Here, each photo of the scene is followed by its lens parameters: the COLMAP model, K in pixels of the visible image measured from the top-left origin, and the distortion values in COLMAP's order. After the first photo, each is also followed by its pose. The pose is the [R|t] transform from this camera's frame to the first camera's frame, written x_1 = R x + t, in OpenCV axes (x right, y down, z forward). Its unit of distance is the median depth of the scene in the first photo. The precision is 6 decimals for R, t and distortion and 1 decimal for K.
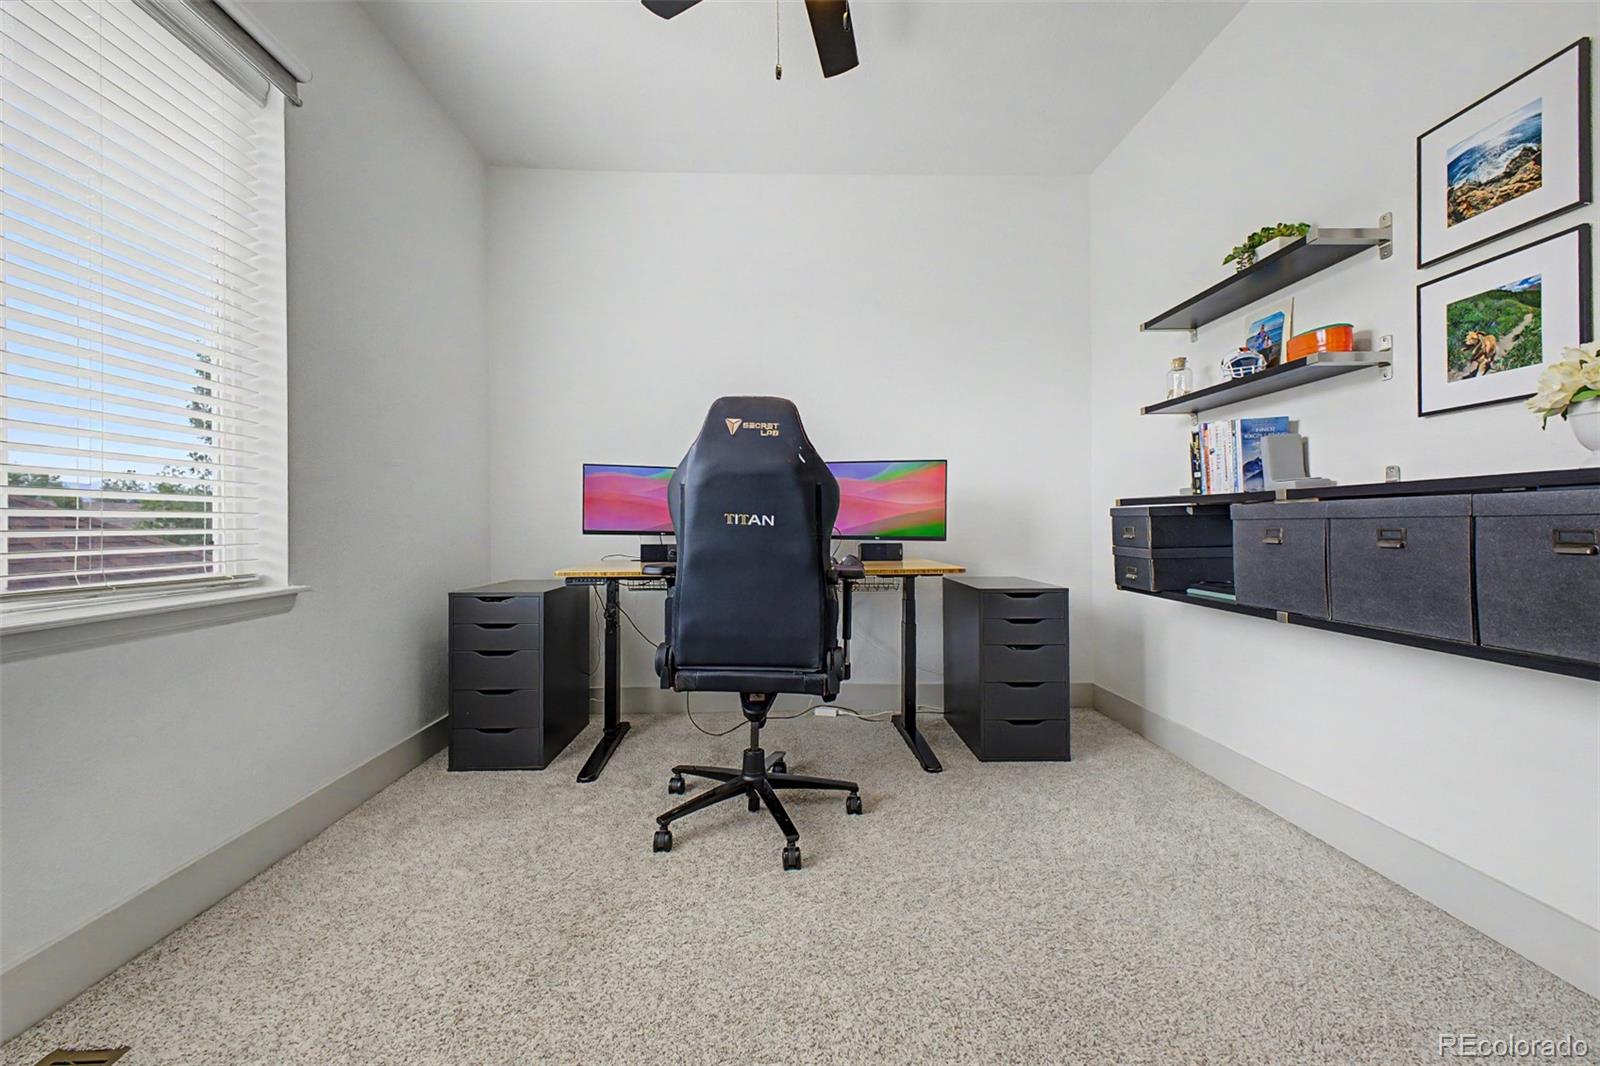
lens RADIAL K [[632.2, 0, 800.1], [0, 632.2, 524.0], [0, 0, 1]] dist [0.012478, -0.003529]
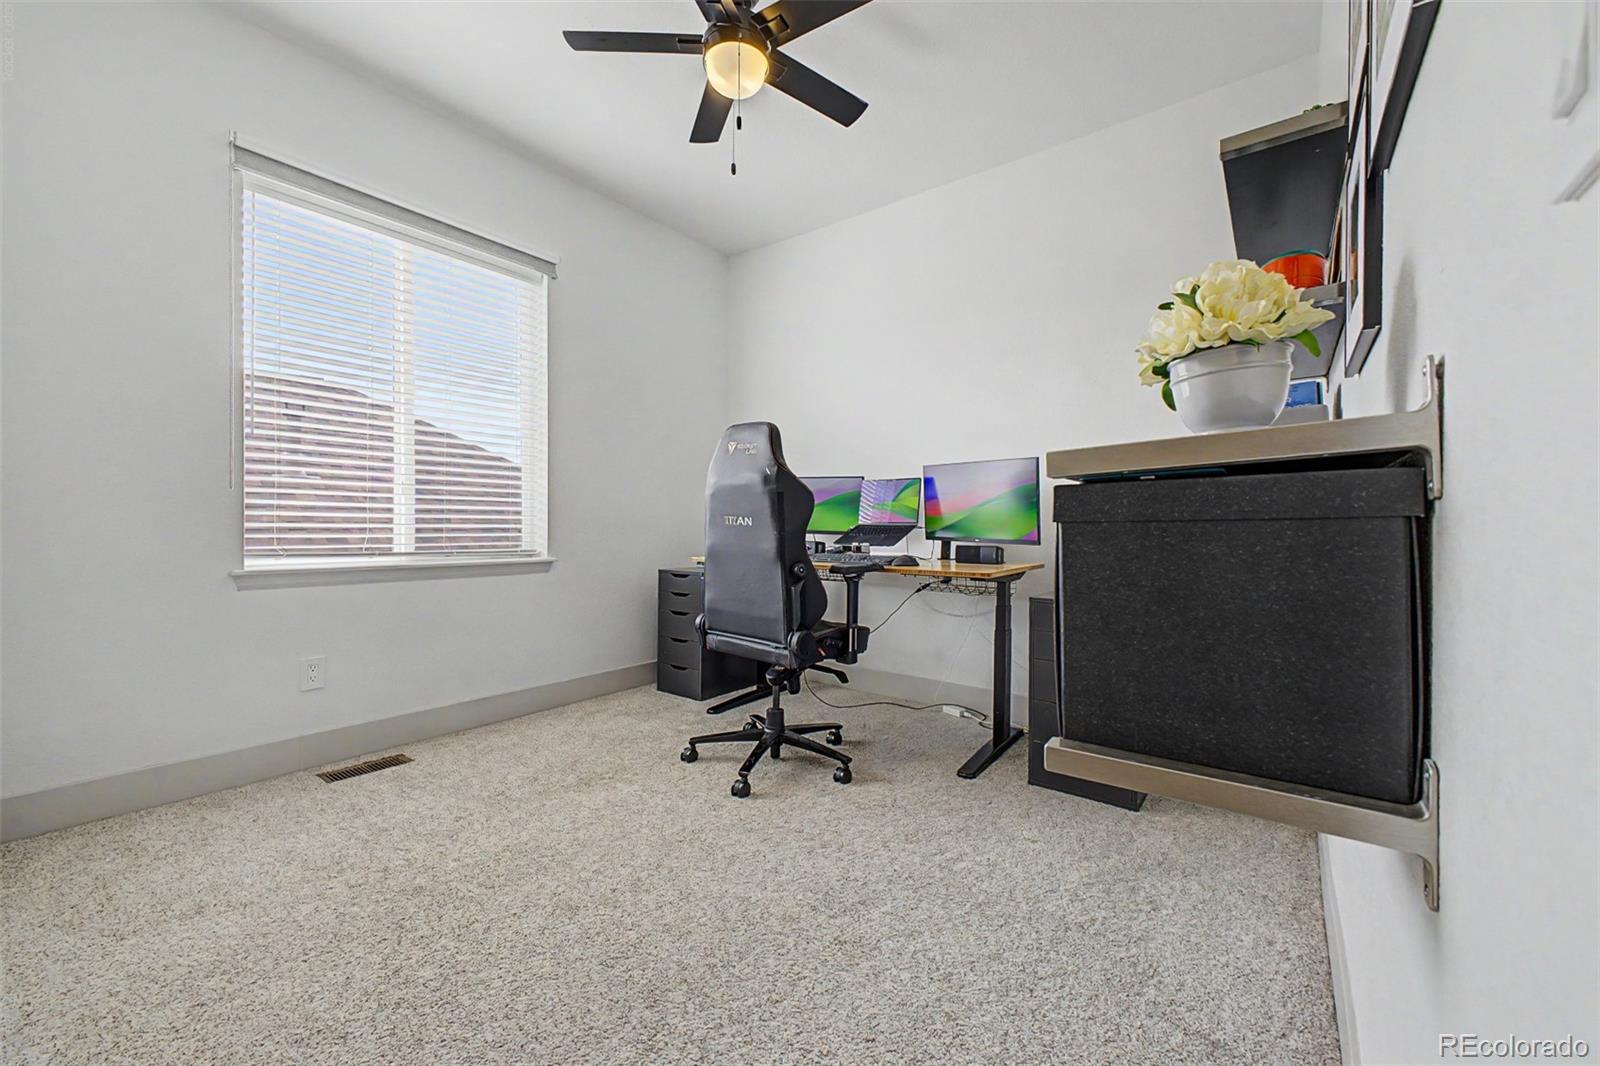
lens RADIAL K [[632.2, 0, 801.8], [0, 632.2, 527.2], [0, 0, 1]] dist [0.012478, -0.003529]
pose [[0.776890, 0.012570, -0.629511, 0.816584], [-0.010610, 0.999920, 0.006871, -0.004253], [0.629547, 0.001341, 0.776961, 0.089028]]
